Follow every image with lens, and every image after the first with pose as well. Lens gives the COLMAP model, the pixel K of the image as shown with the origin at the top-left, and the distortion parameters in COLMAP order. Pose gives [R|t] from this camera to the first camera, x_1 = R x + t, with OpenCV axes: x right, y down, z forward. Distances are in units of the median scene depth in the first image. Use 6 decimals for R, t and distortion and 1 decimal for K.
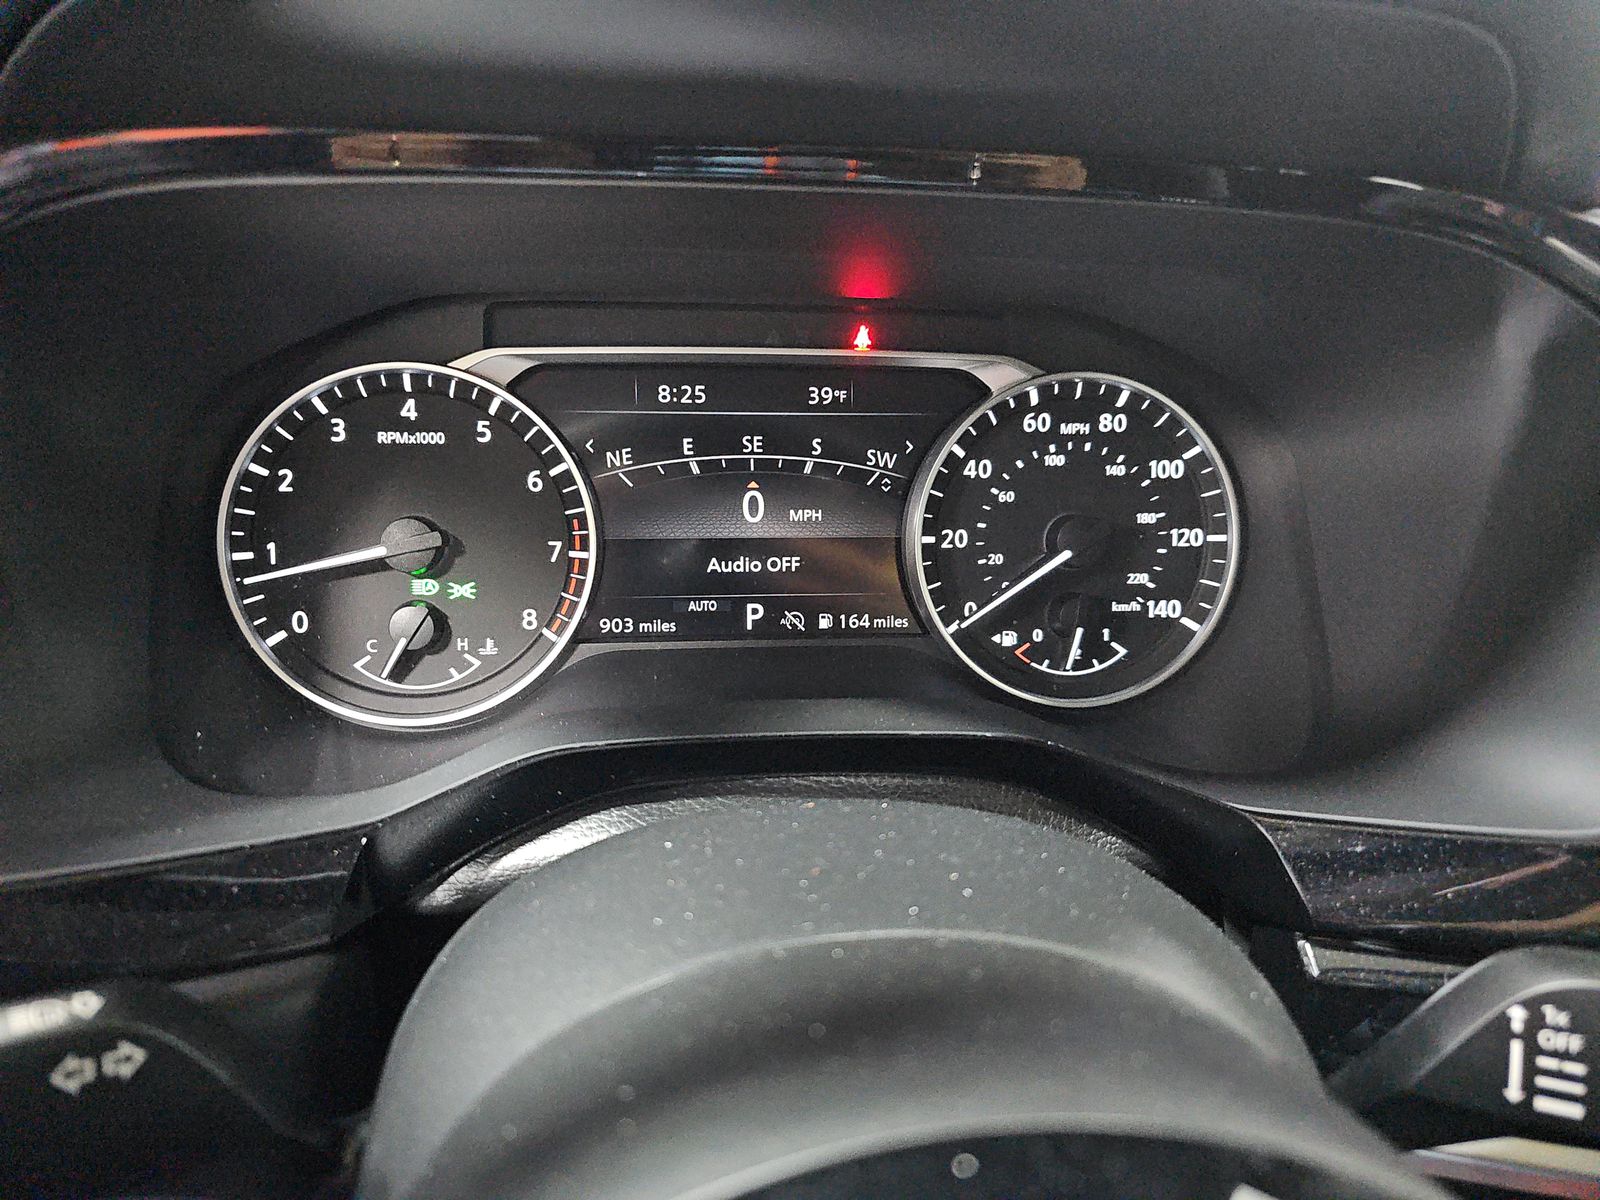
lens RADIAL K [[1069.8, 0, 796.3], [0, 1069.8, 602.5], [0, 0, 1]] dist [0.019424, -0.003626]
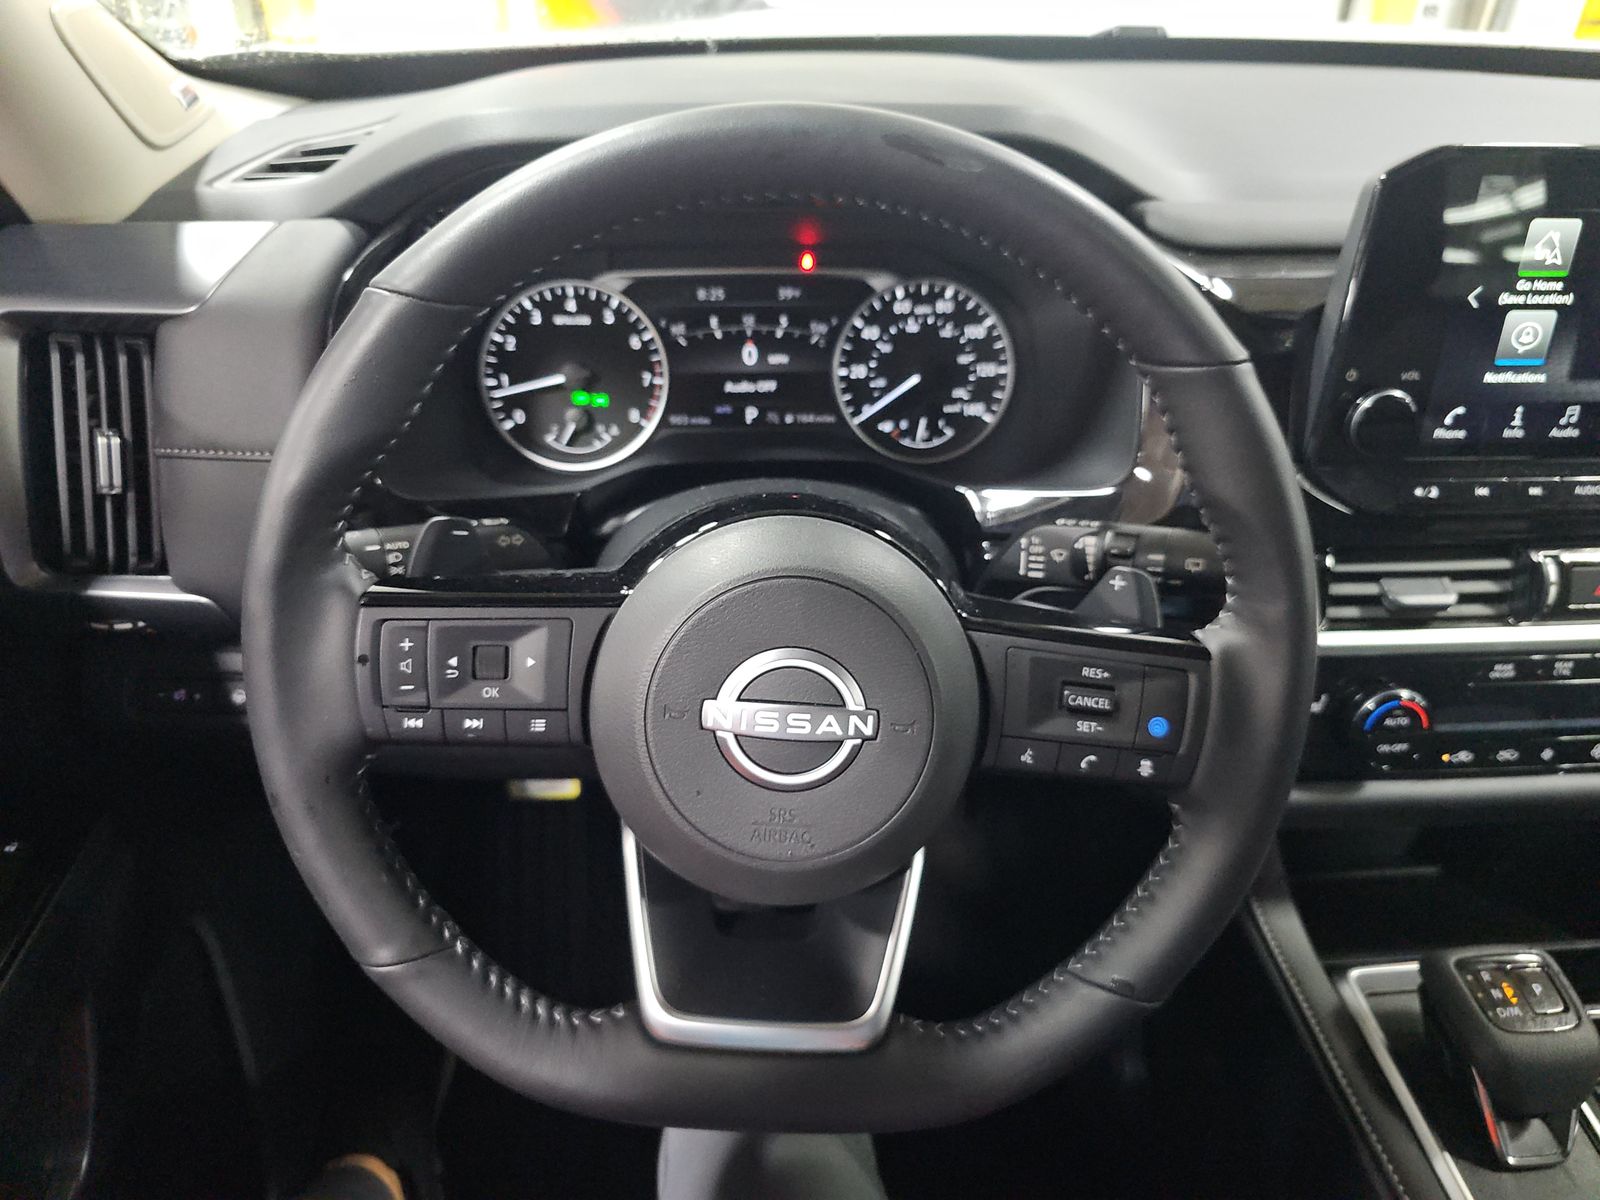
lens RADIAL K [[1069.8, 0, 801.7], [0, 1069.8, 594.5], [0, 0, 1]] dist [0.019424, -0.003626]
pose [[0.998793, -0.001392, -0.049090, 0.141747], [0.006663, 0.994197, 0.107368, 0.125565], [0.048656, -0.107565, 0.993007, -0.898855]]
